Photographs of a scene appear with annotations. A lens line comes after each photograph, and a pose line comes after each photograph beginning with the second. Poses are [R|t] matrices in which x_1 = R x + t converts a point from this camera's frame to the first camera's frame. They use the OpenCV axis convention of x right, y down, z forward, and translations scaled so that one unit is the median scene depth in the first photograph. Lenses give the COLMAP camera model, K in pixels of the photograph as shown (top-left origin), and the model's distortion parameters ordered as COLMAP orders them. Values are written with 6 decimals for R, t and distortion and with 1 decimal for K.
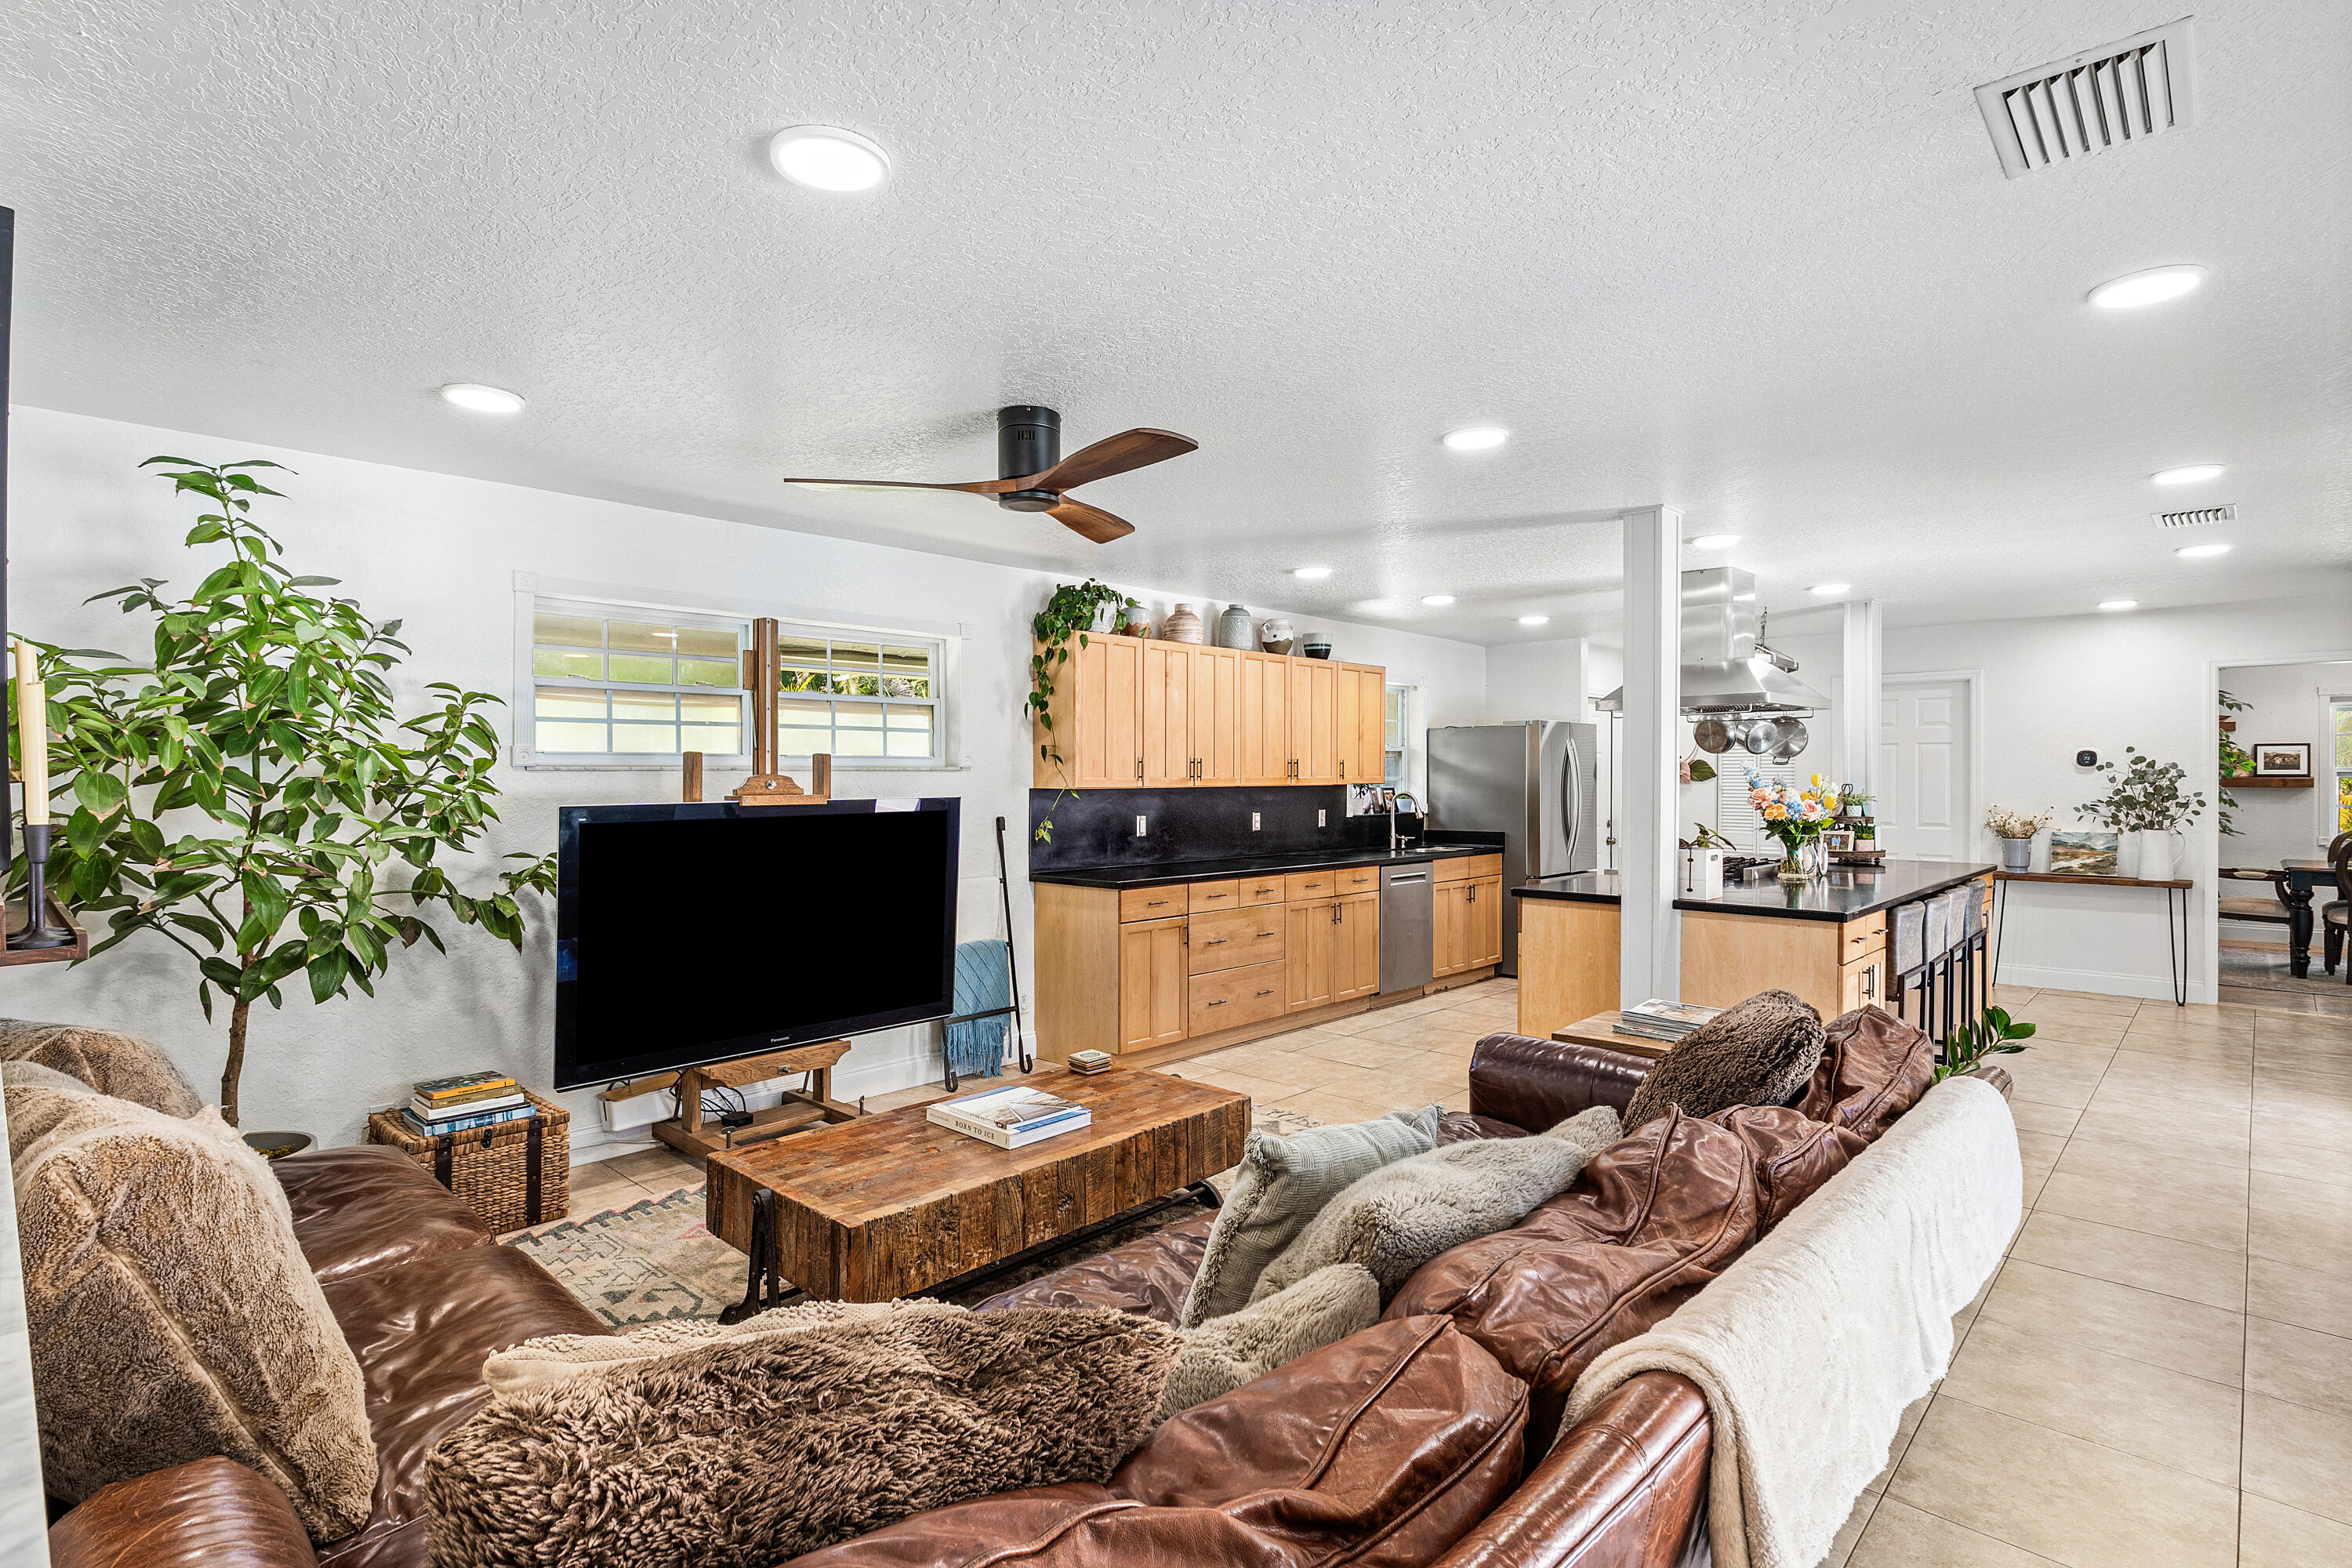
lens RADIAL K [[1144.9, 0, 1158.5], [0, 1144.9, 788.5], [0, 0, 1]] dist [-0.008598, -0.000895]
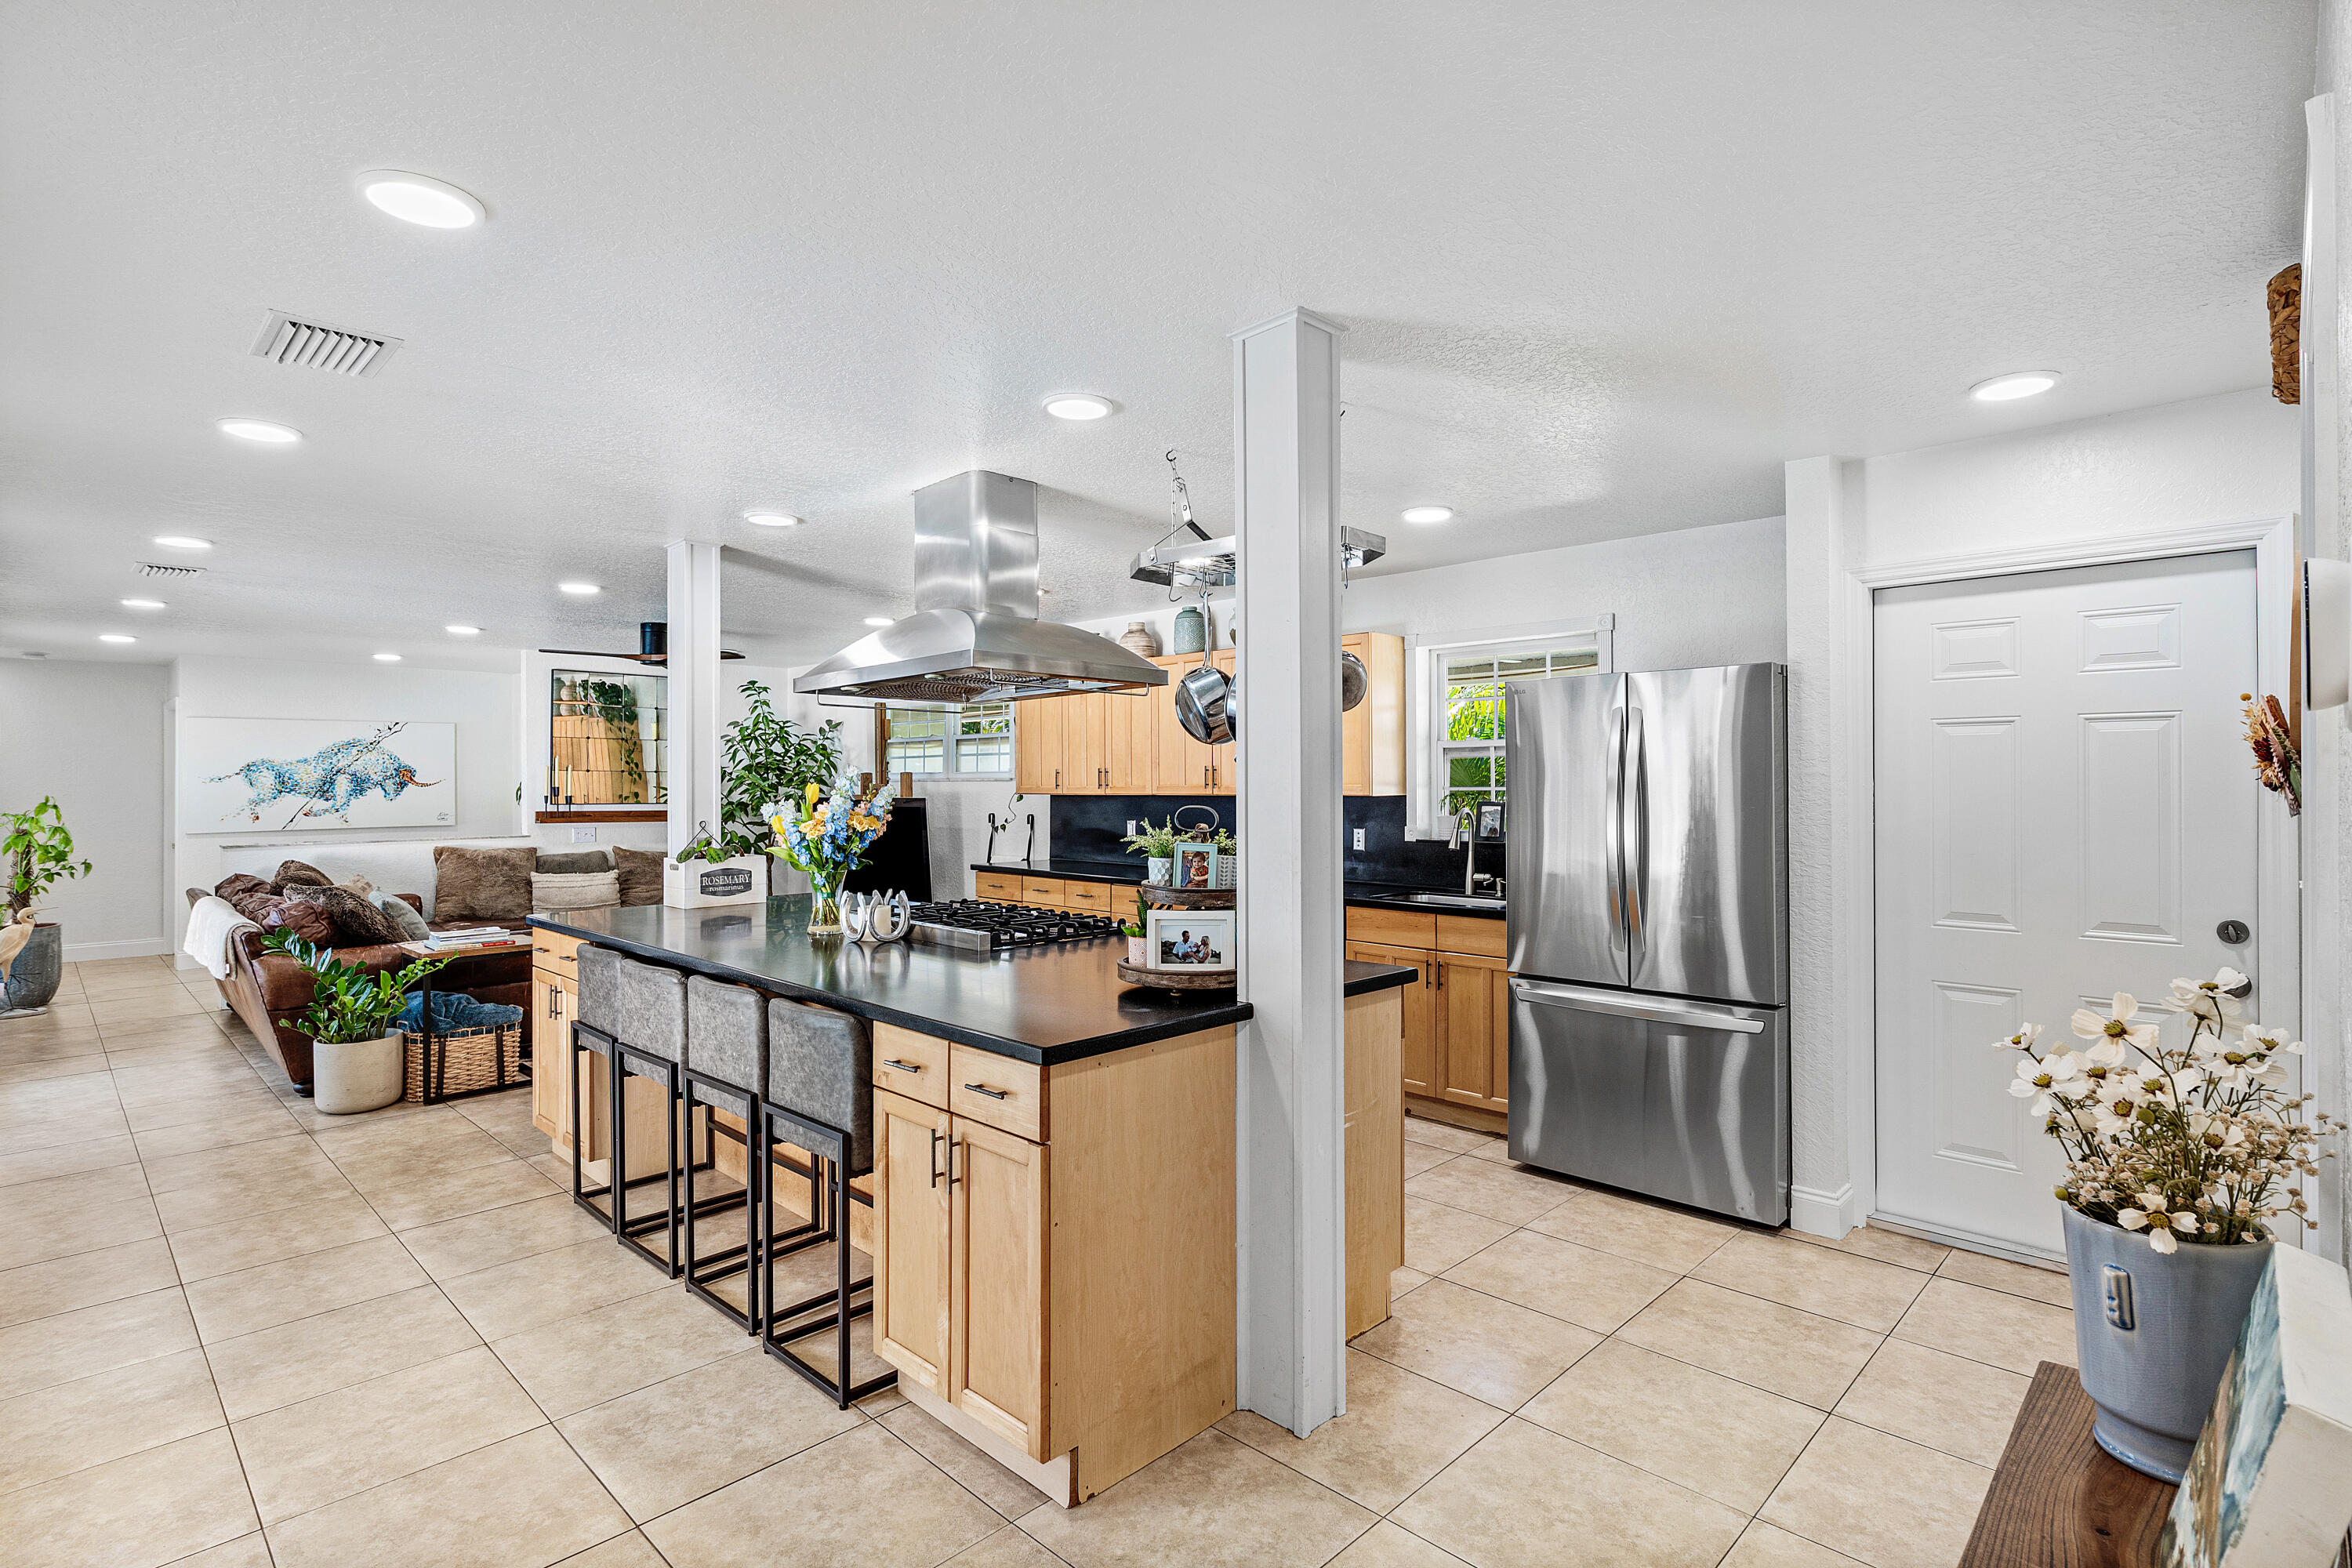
lens RADIAL K [[1144.9, 0, 1177.8], [0, 1144.9, 782.4], [0, 0, 1]] dist [-0.008598, -0.000895]
pose [[-0.003877, 0.000359, -0.999992, 0.986681], [-0.009263, 0.999957, 0.000395, -0.012381], [0.999950, 0.009264, -0.003874, 0.951298]]
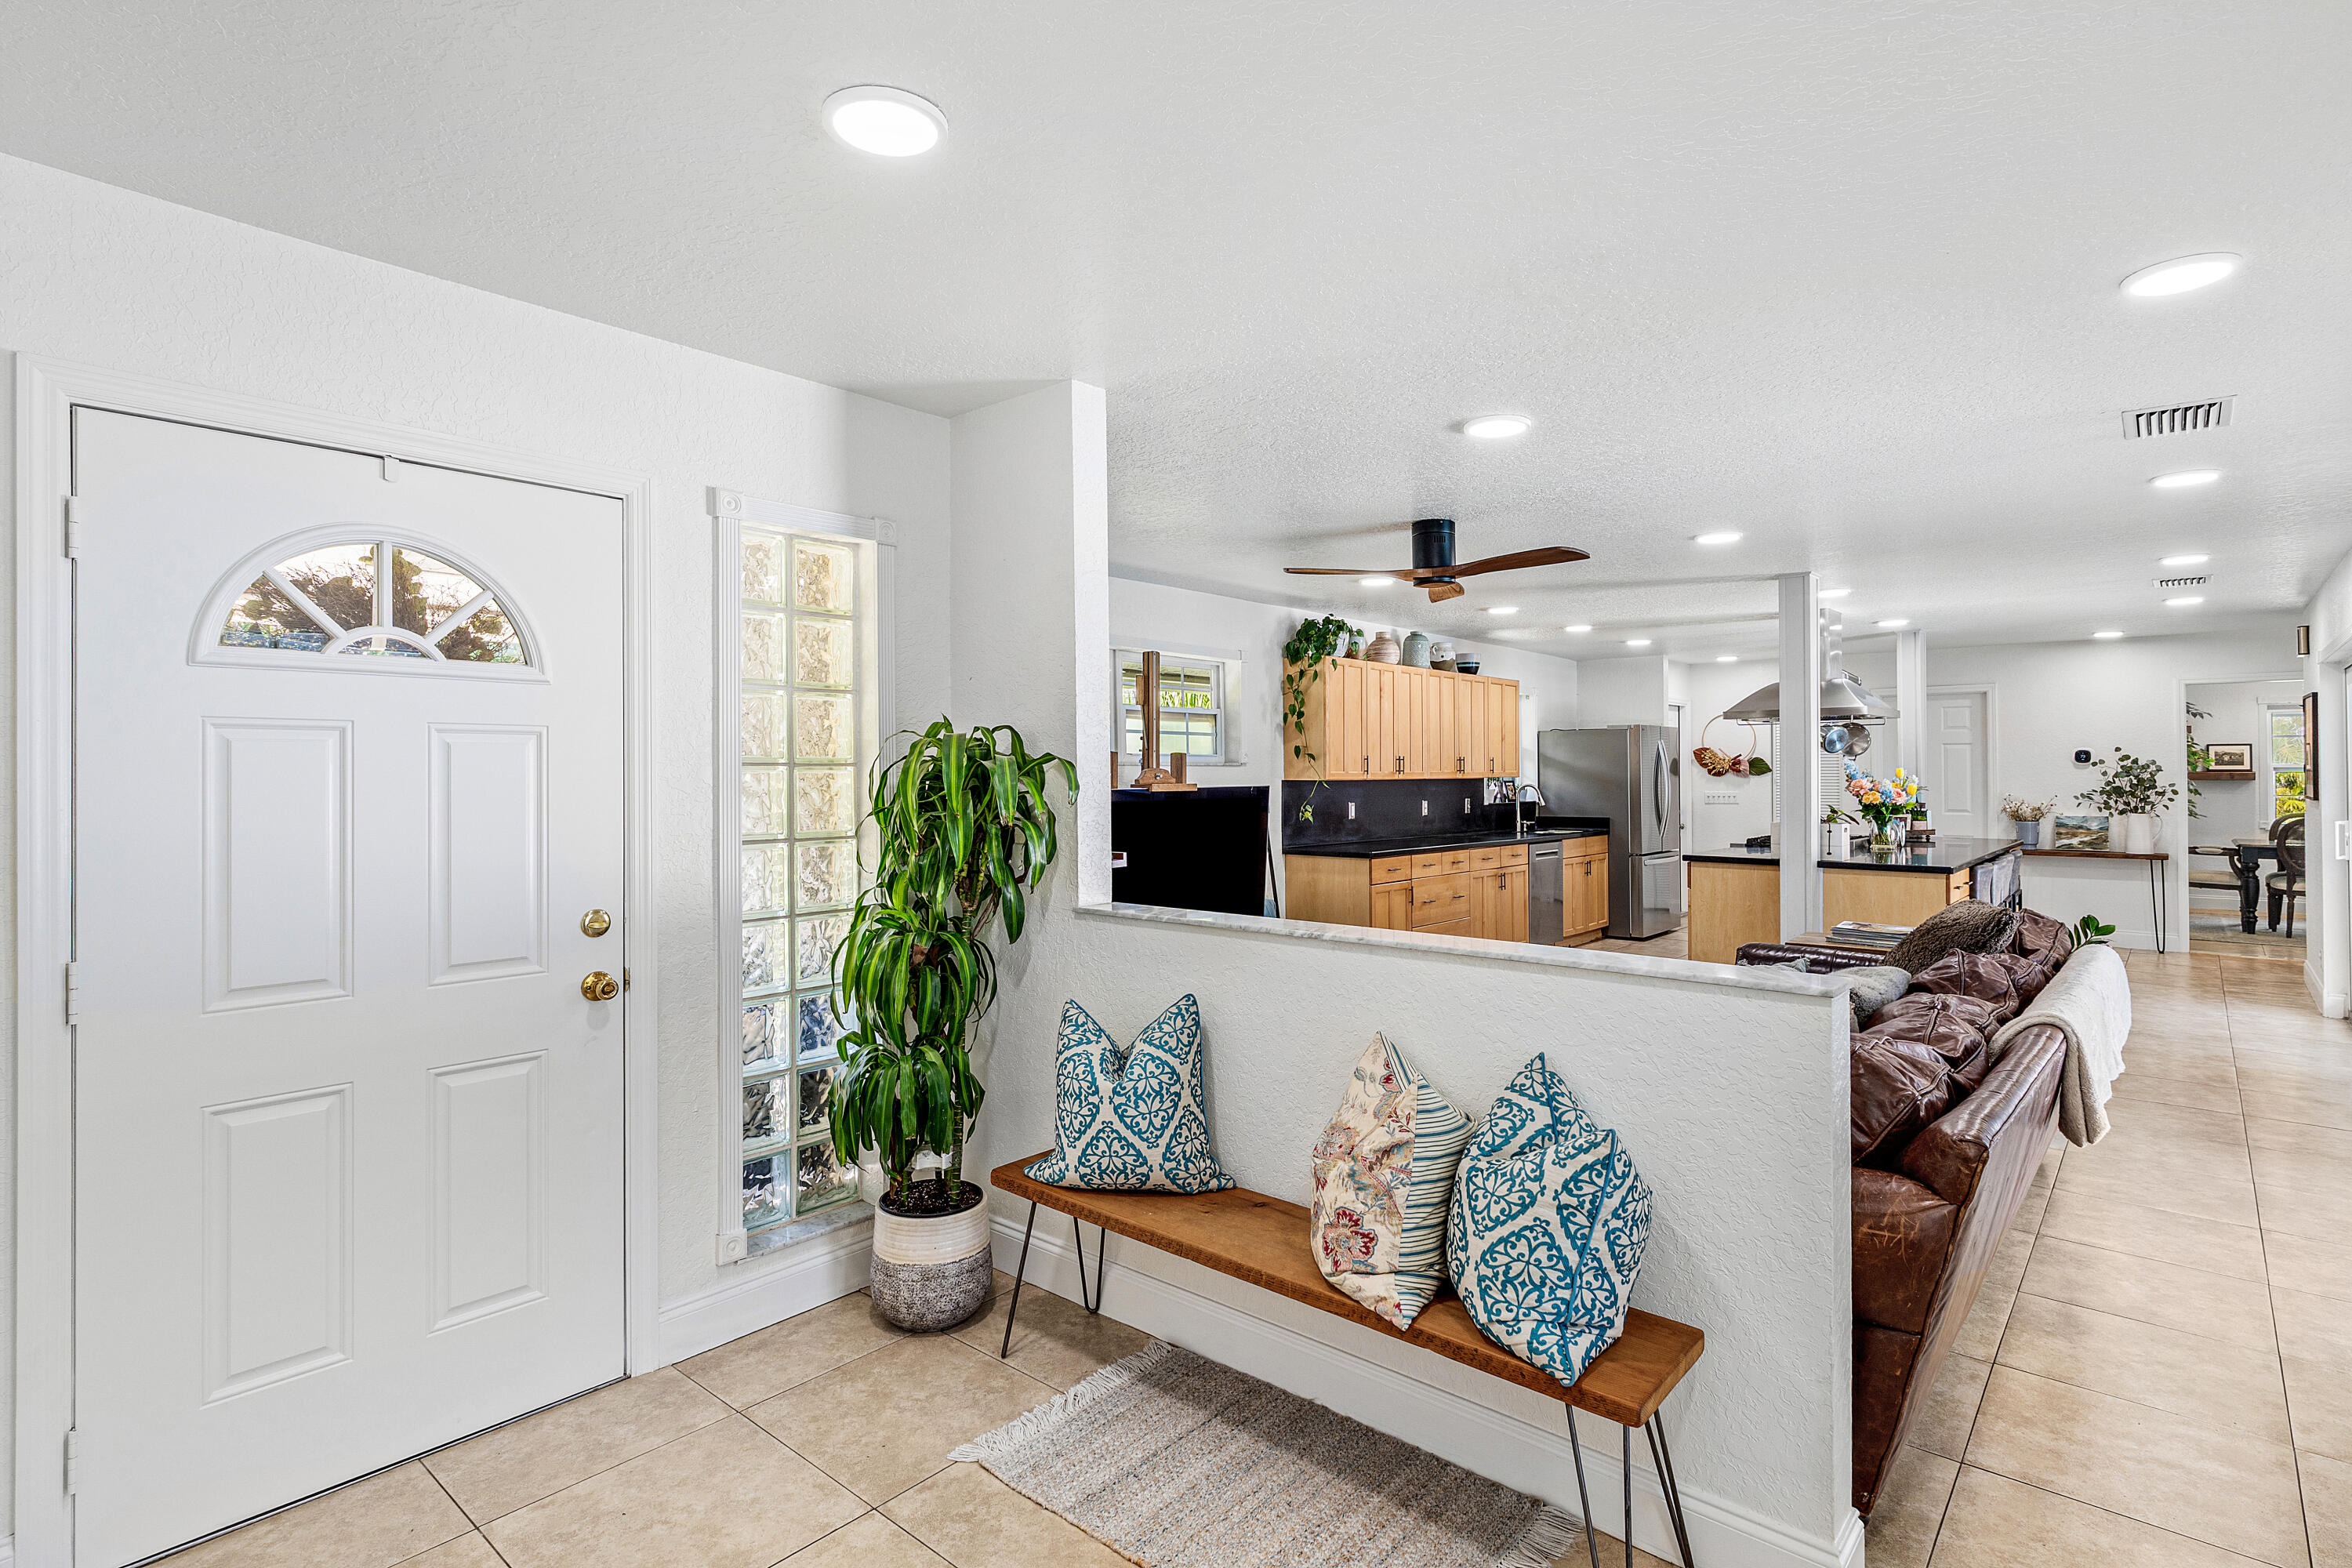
lens RADIAL K [[1144.9, 0, 1165.8], [0, 1144.9, 769.2], [0, 0, 1]] dist [-0.008598, -0.000895]
pose [[0.999330, 0.000155, 0.036606, -0.238443], [0.000328, 0.999913, -0.013193, 0.003716], [-0.036604, 0.013197, 0.999243, -0.210612]]
